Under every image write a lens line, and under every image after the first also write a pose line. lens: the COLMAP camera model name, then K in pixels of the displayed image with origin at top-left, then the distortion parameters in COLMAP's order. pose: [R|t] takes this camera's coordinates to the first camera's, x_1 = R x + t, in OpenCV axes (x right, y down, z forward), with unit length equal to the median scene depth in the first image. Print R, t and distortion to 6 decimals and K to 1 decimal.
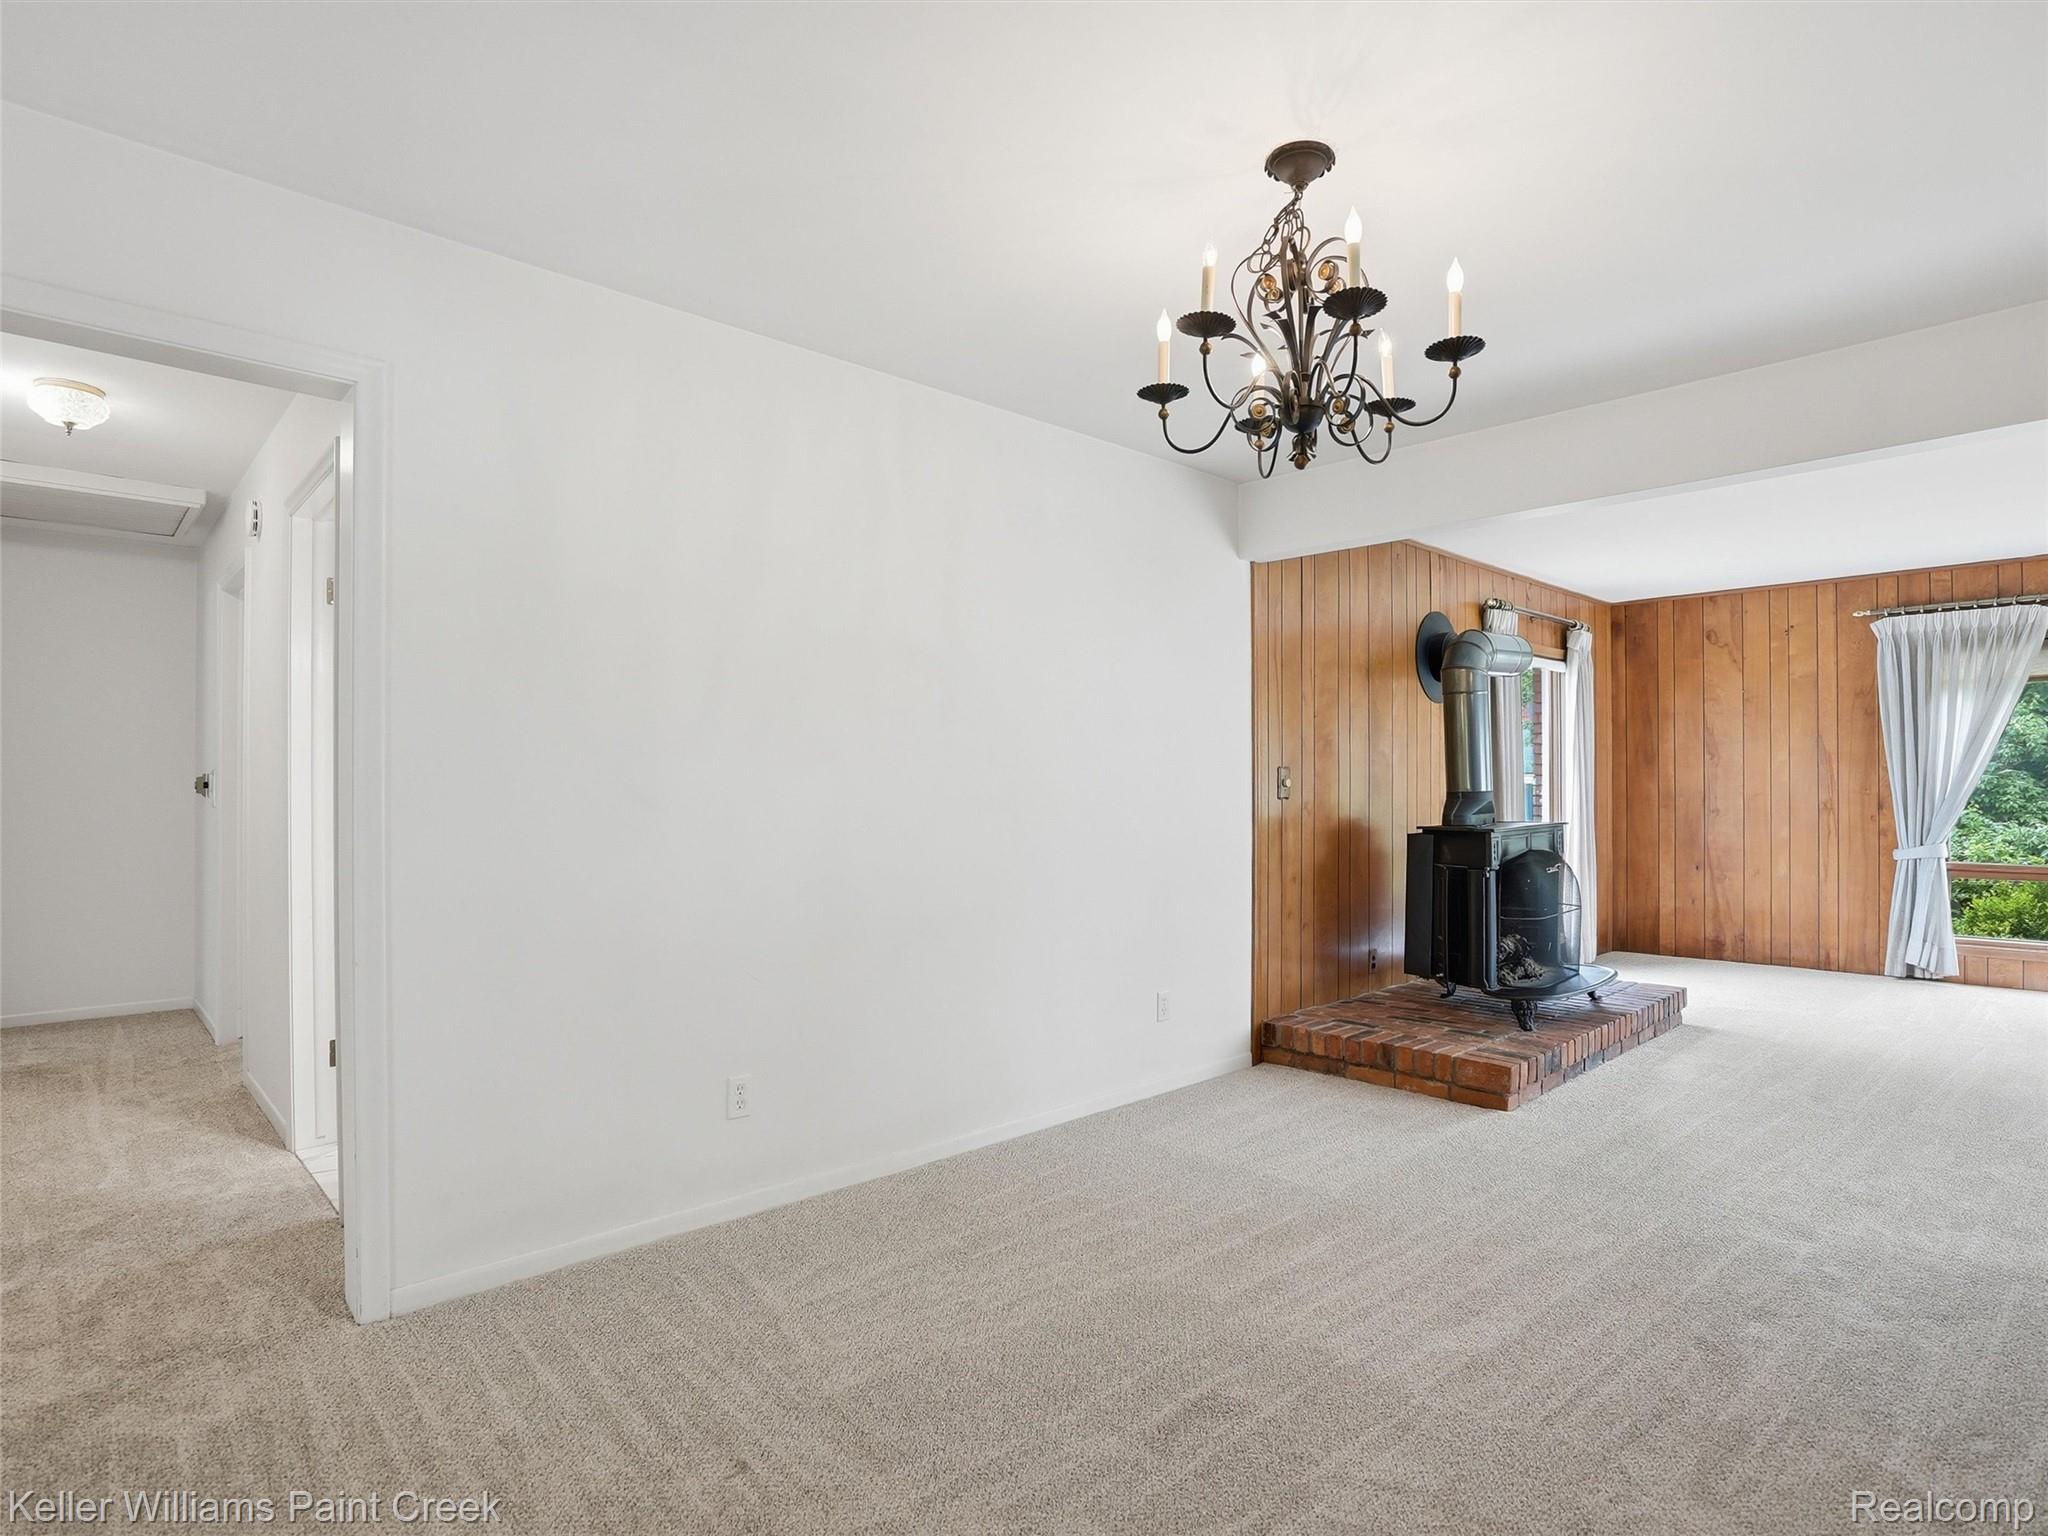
lens RADIAL K [[1145.5, 0, 1089.3], [0, 1145.5, 772.9], [0, 0, 1]] dist [-0.075979, 0.048476]
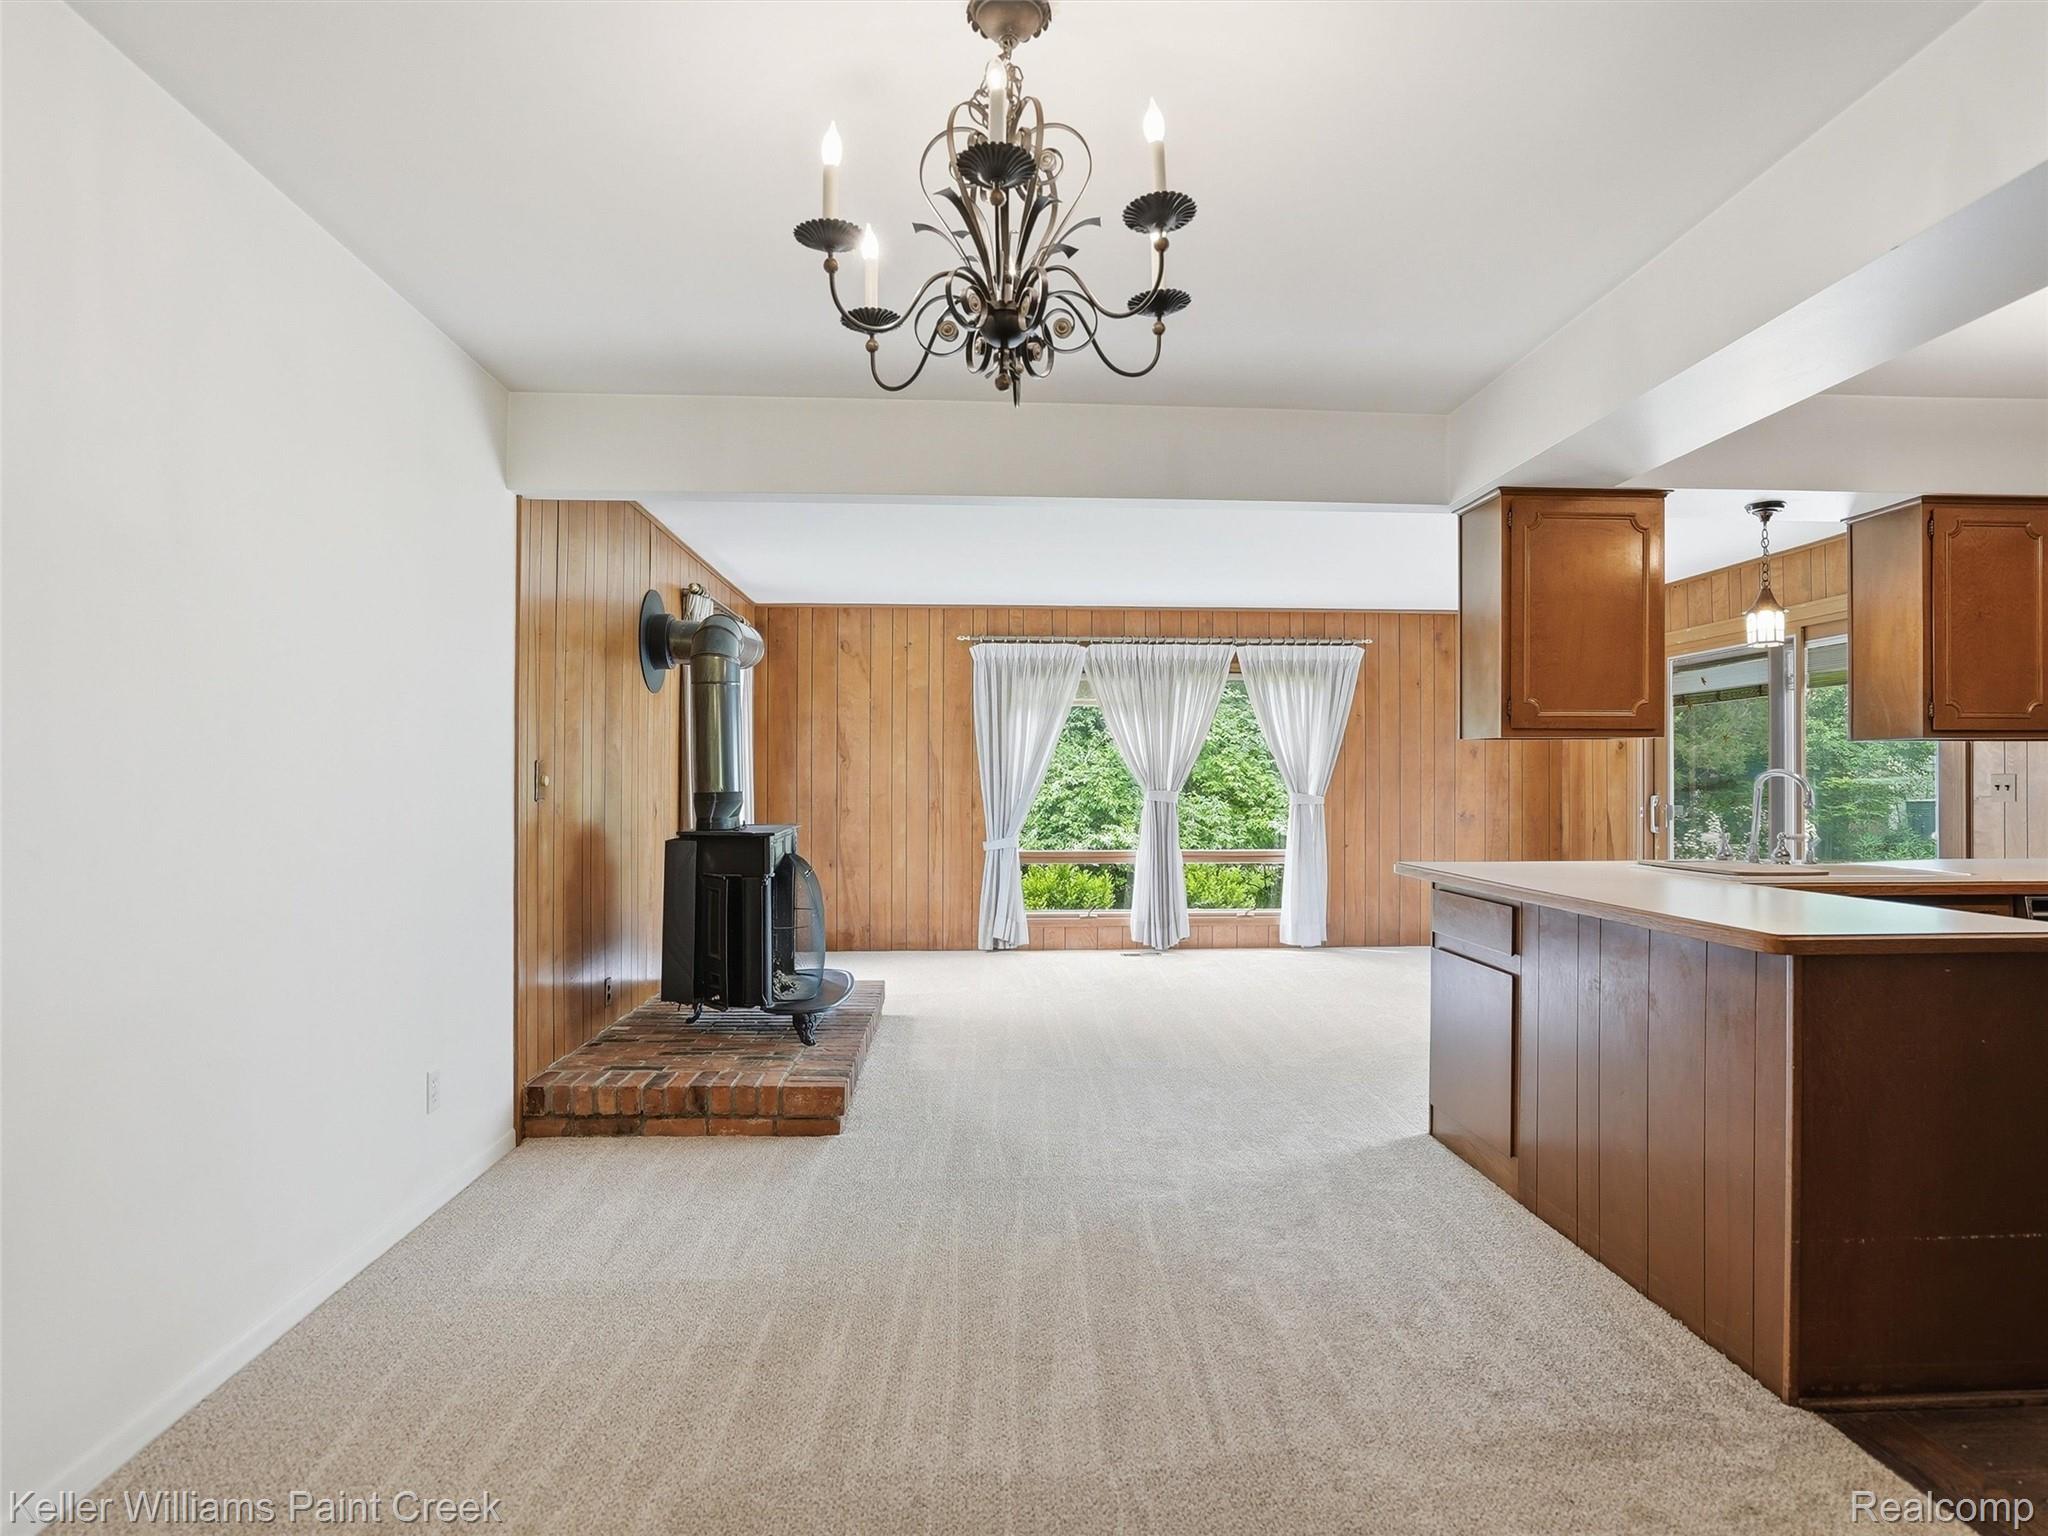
lens RADIAL K [[1145.5, 0, 1089.3], [0, 1145.5, 772.9], [0, 0, 1]] dist [-0.075979, 0.048476]
pose [[0.649850, 0.011296, 0.759979, -0.163170], [-0.010011, 0.999930, -0.006302, 0.003708], [-0.759997, -0.003513, 0.649918, 0.182082]]
